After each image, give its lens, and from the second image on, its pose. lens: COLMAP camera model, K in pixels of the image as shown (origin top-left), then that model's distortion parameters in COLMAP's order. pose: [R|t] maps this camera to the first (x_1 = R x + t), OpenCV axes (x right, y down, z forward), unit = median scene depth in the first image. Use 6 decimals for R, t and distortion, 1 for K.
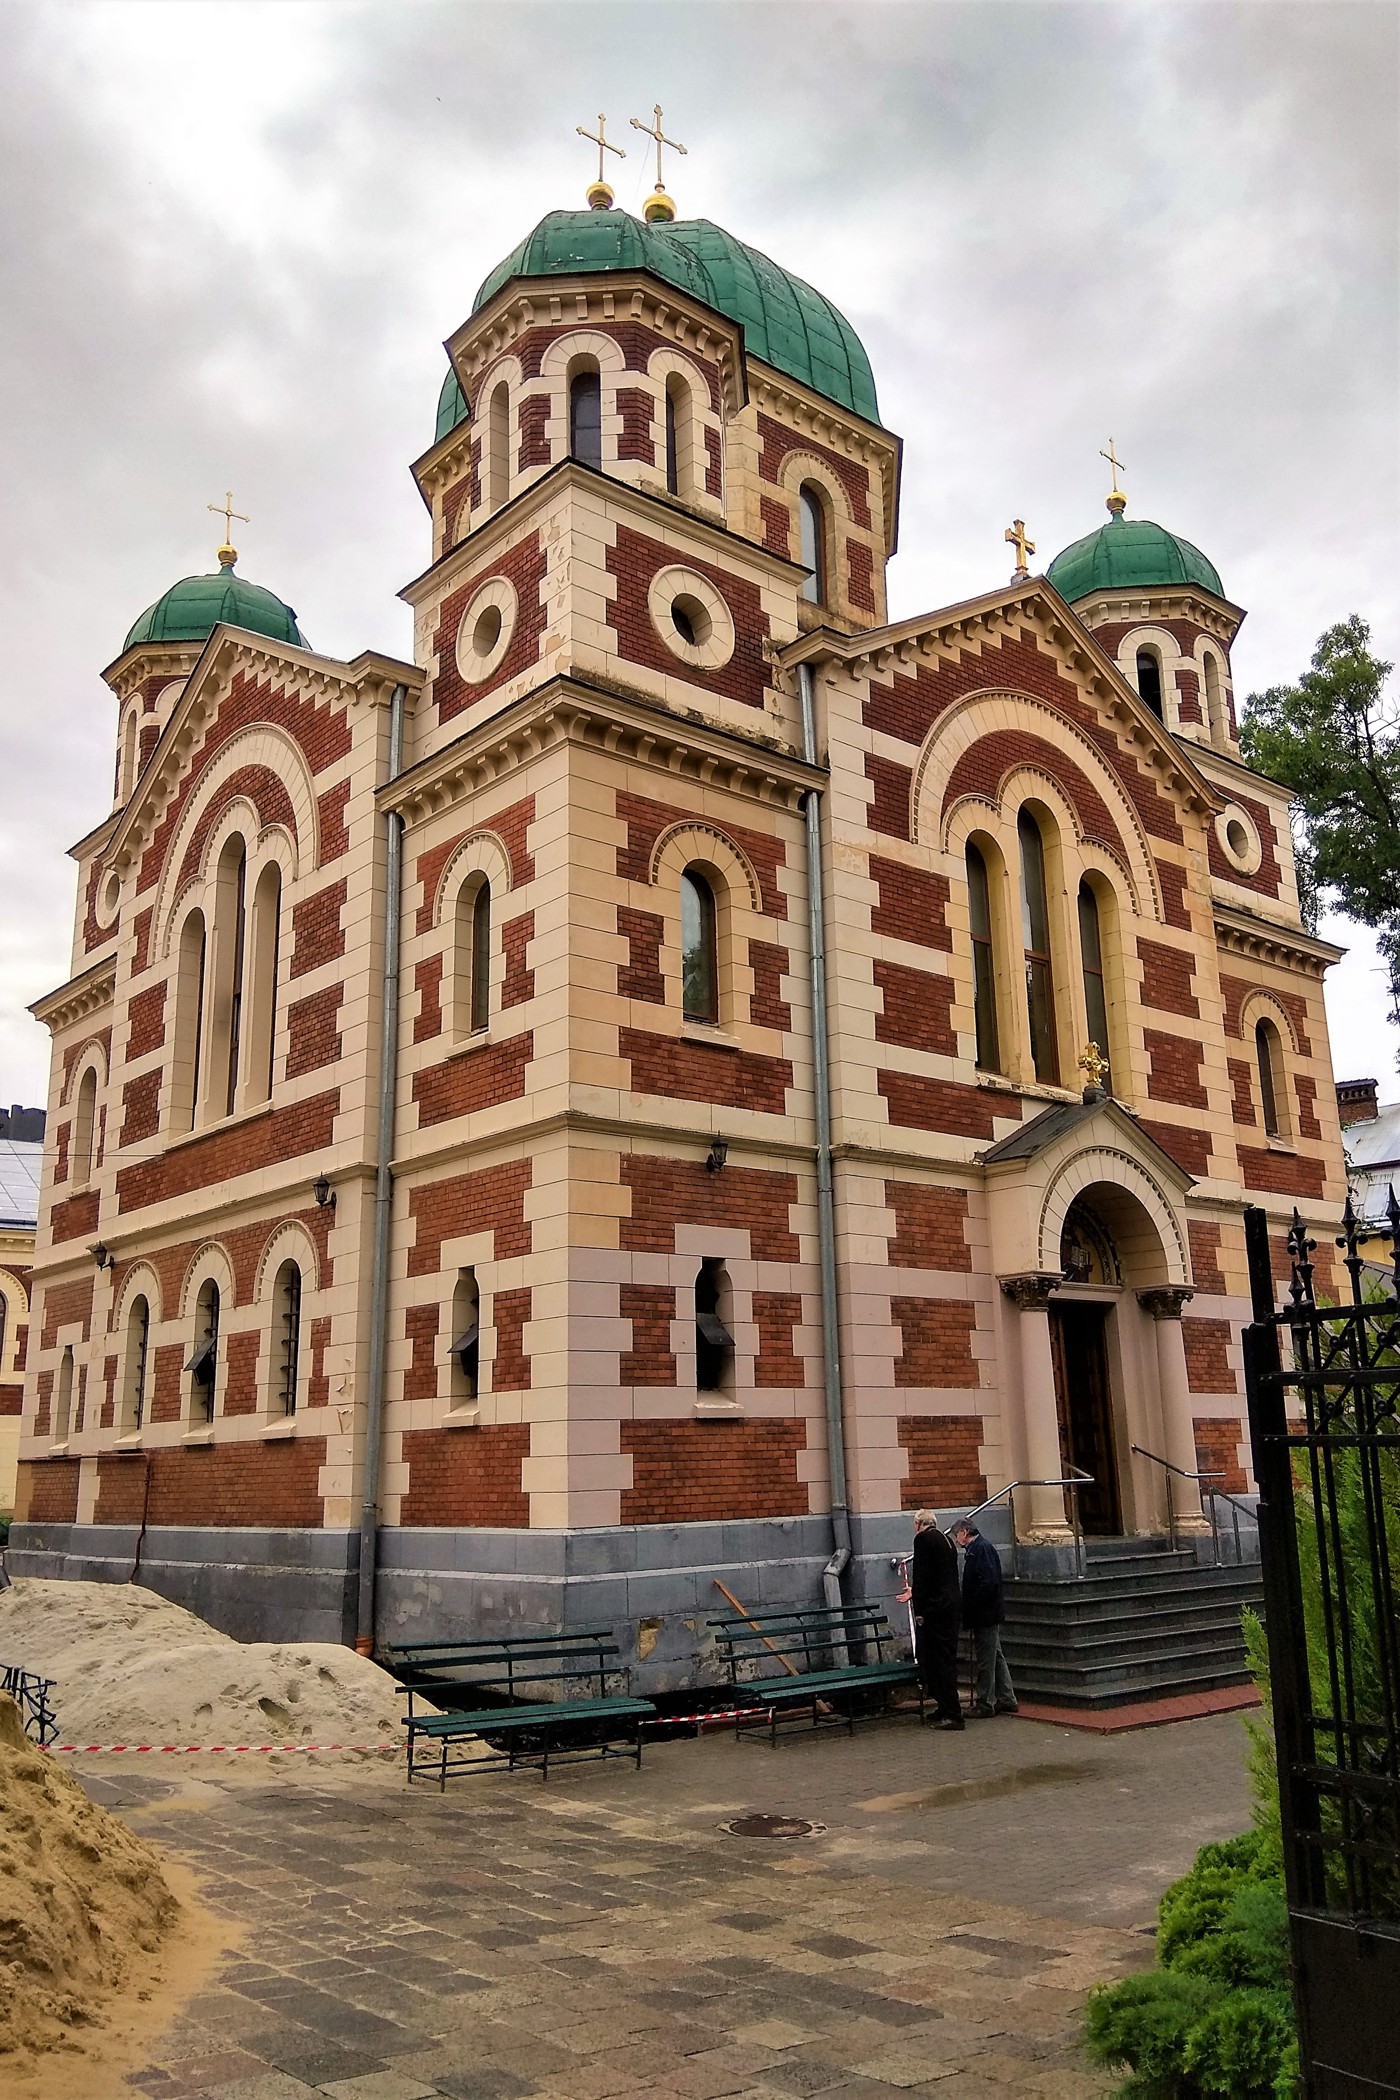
lens RADIAL K [[1615.0, 0, 700.0], [0, 1615.0, 1050.0], [0, 0, 1]] dist [0.126042, -0.237106]
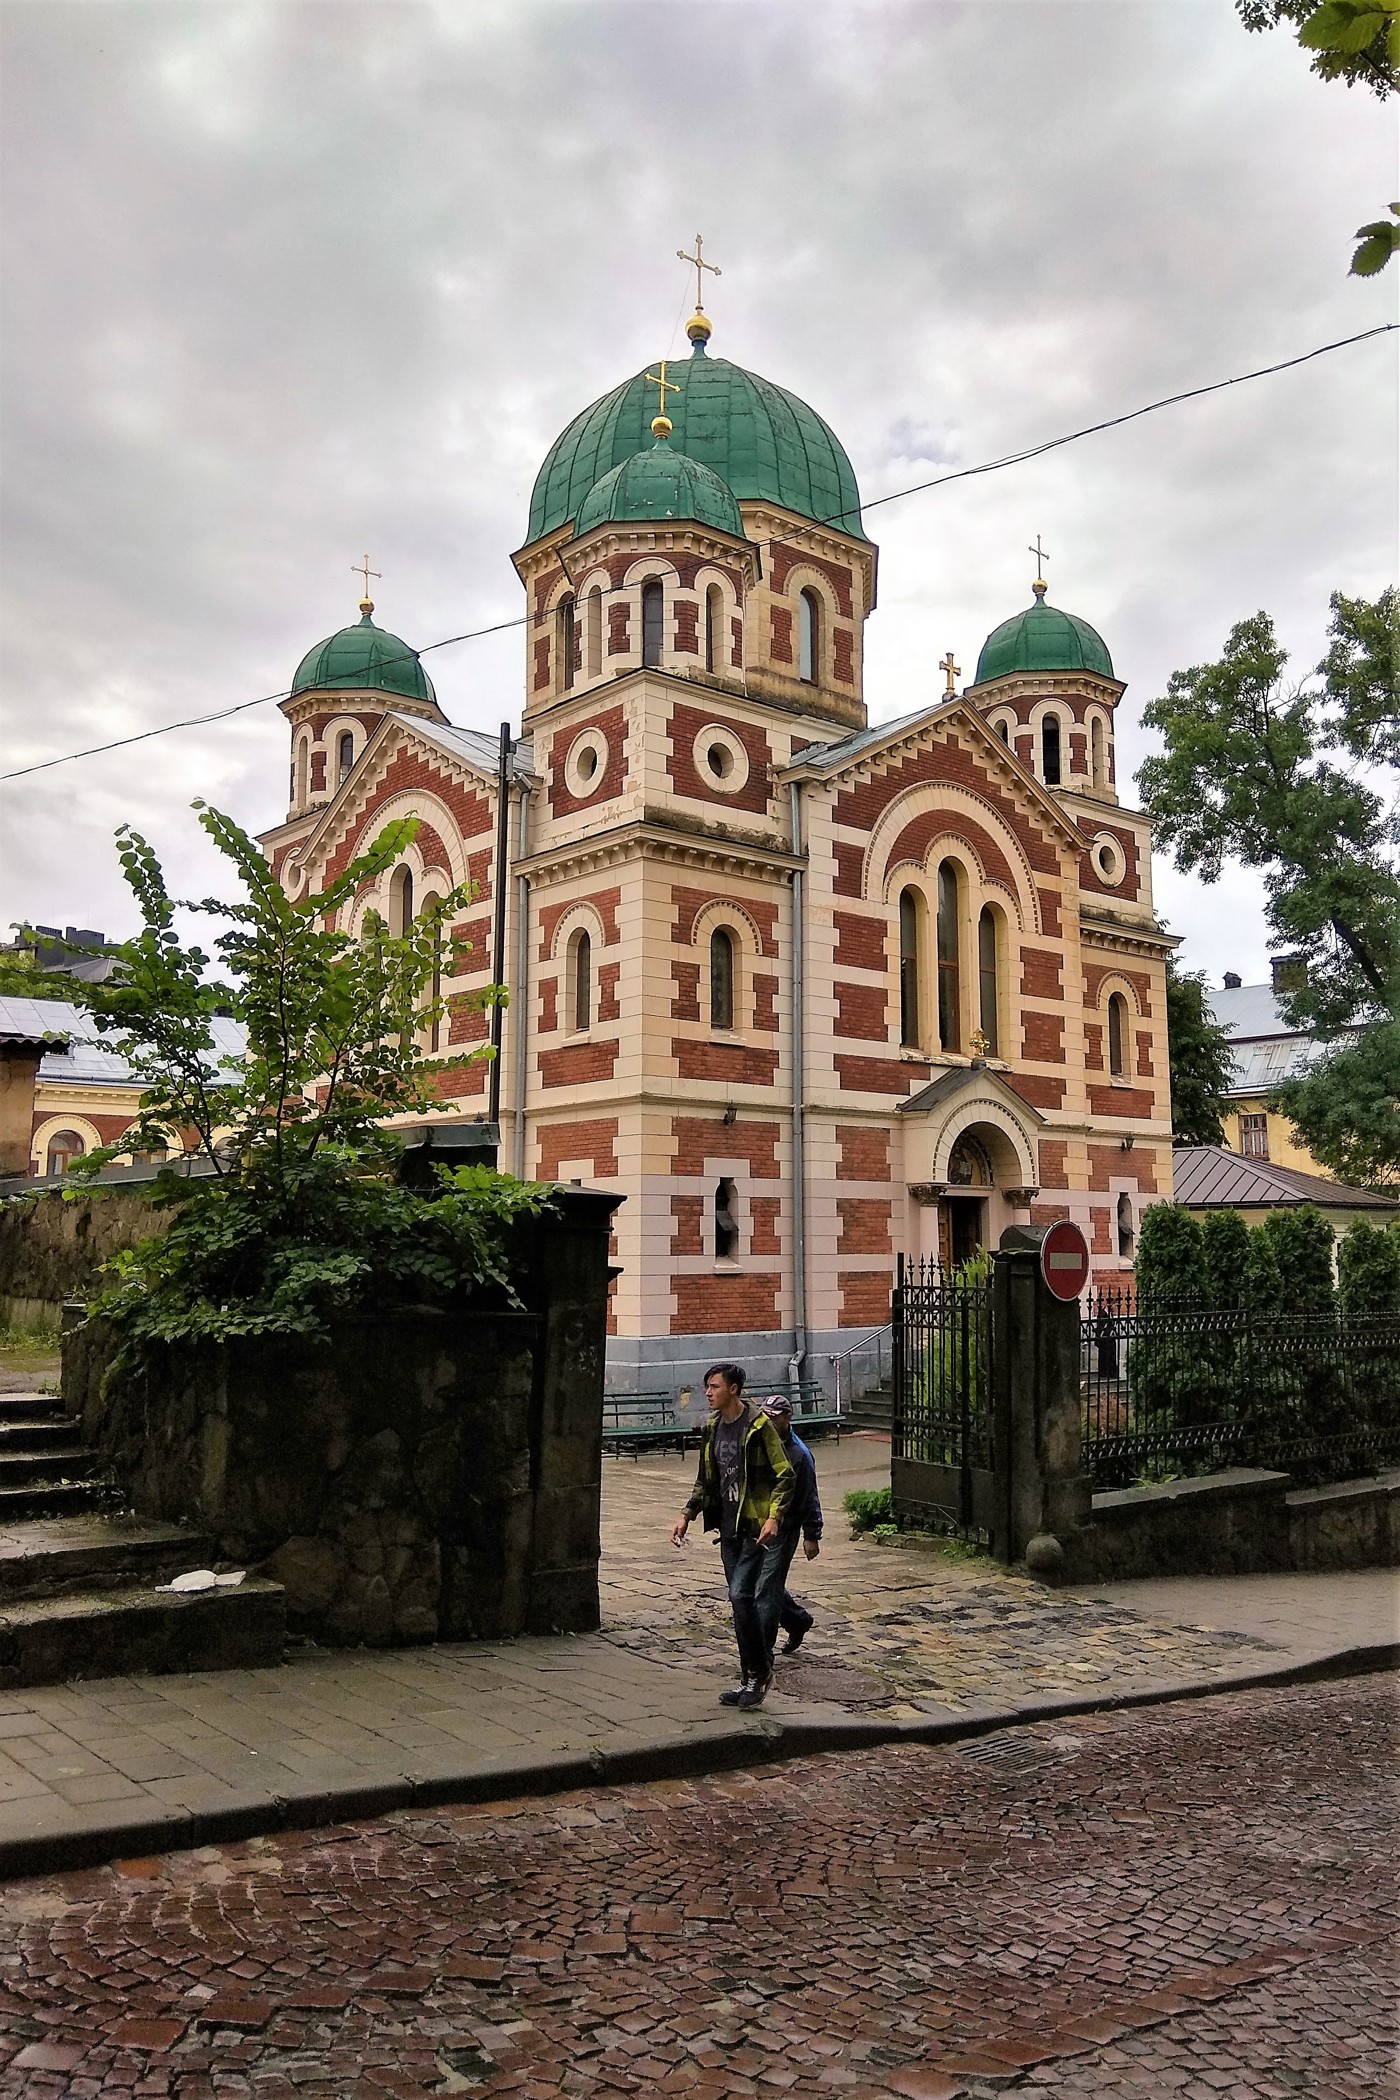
lens RADIAL K [[1615.0, 0, 700.0], [0, 1615.0, 1050.0], [0, 0, 1]] dist [0.126042, -0.237106]
pose [[0.999813, 0.018814, -0.004438, -0.012306], [-0.018152, 0.992721, 0.119057, -0.169476], [0.006645, -0.118954, 0.992877, -0.532665]]
